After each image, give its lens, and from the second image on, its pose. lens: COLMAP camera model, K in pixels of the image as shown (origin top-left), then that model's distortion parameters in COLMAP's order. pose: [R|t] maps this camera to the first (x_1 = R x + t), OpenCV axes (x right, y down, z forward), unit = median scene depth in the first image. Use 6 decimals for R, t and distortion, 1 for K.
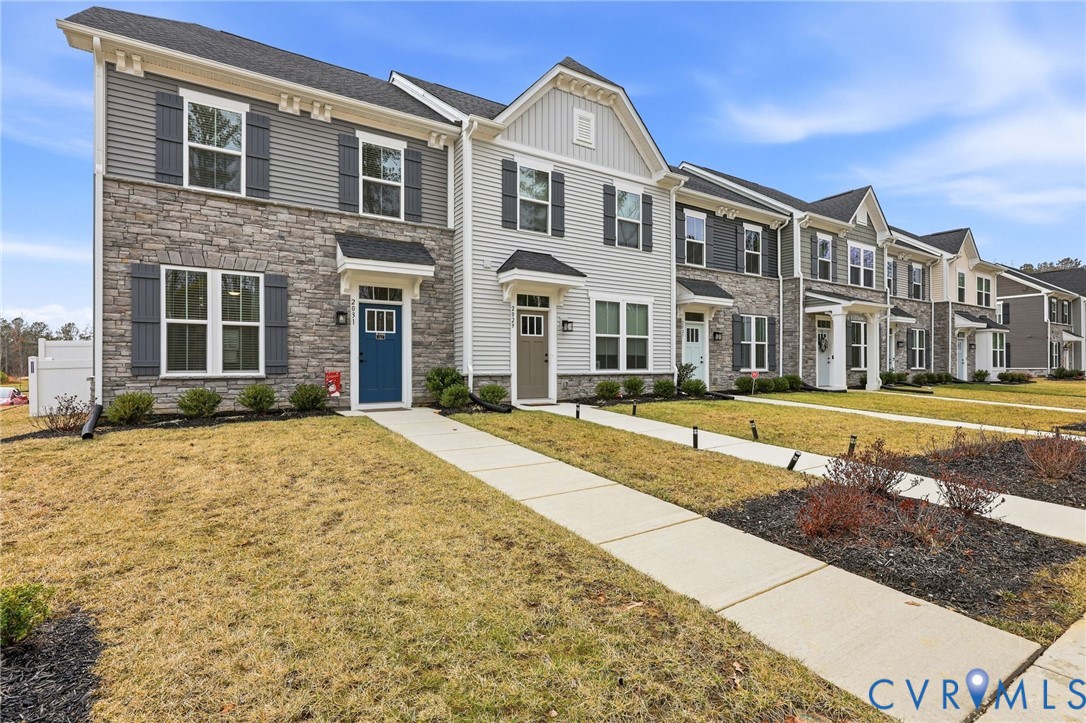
lens RADIAL K [[509.0, 0, 539.1], [0, 509.0, 364.8], [0, 0, 1]] dist [0.001282, 0.000443]
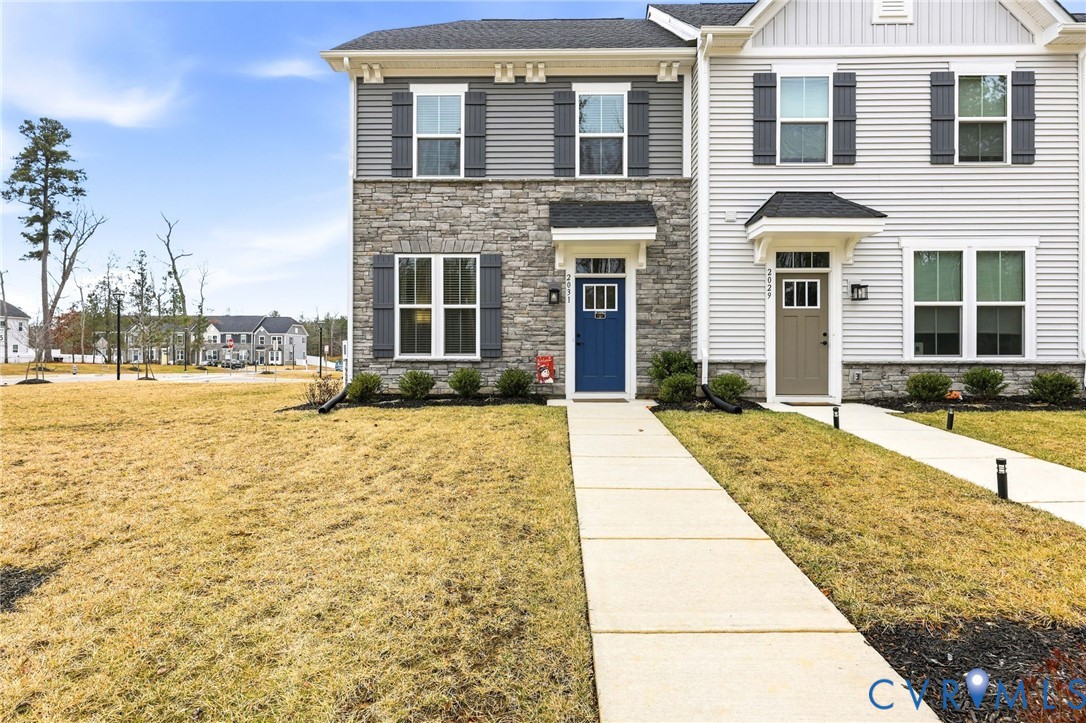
lens RADIAL K [[583.8, 0, 544.1], [0, 583.8, 348.5], [0, 0, 1]] dist [0.000708, 0.000001]
pose [[0.832988, 0.002247, -0.553287, 0.156024], [-0.001475, 0.999997, 0.001842, -0.000911], [0.553289, -0.000718, 0.832989, 0.120494]]
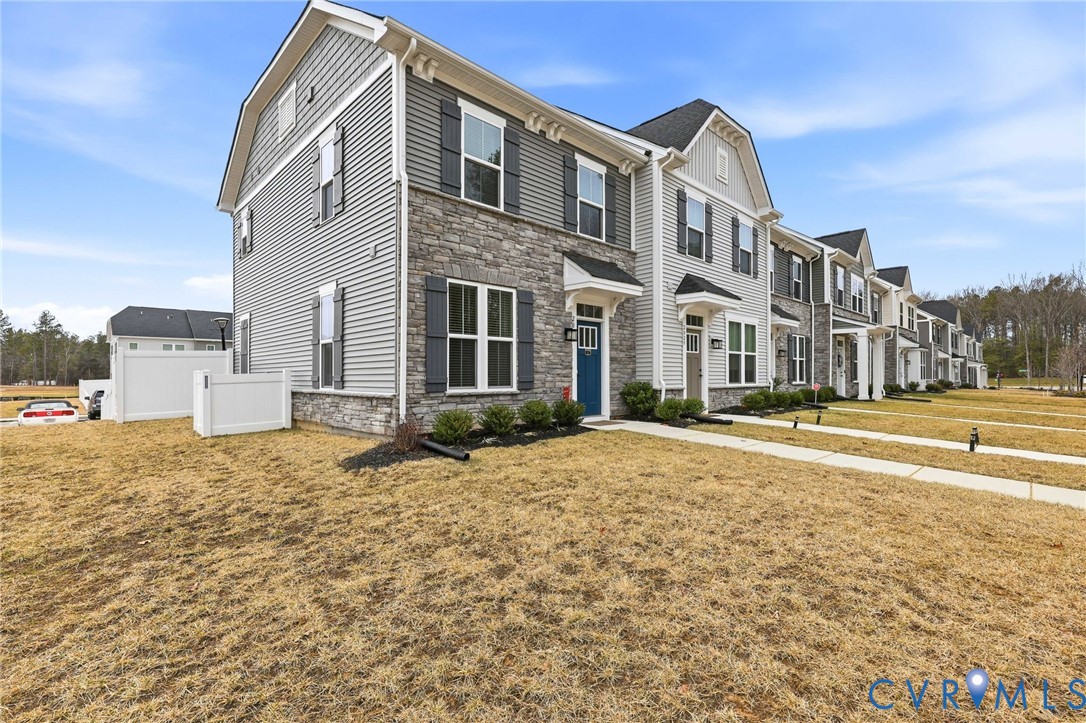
lens RADIAL K [[488.8, 0, 544.5], [0, 488.8, 372.6], [0, 0, 1]] dist [-0.001887, -0.000096]
pose [[0.980551, 0.003111, 0.196240, -0.587513], [-0.002234, 0.999986, -0.004694, -0.009447], [-0.196252, 0.004164, 0.980545, 0.040875]]
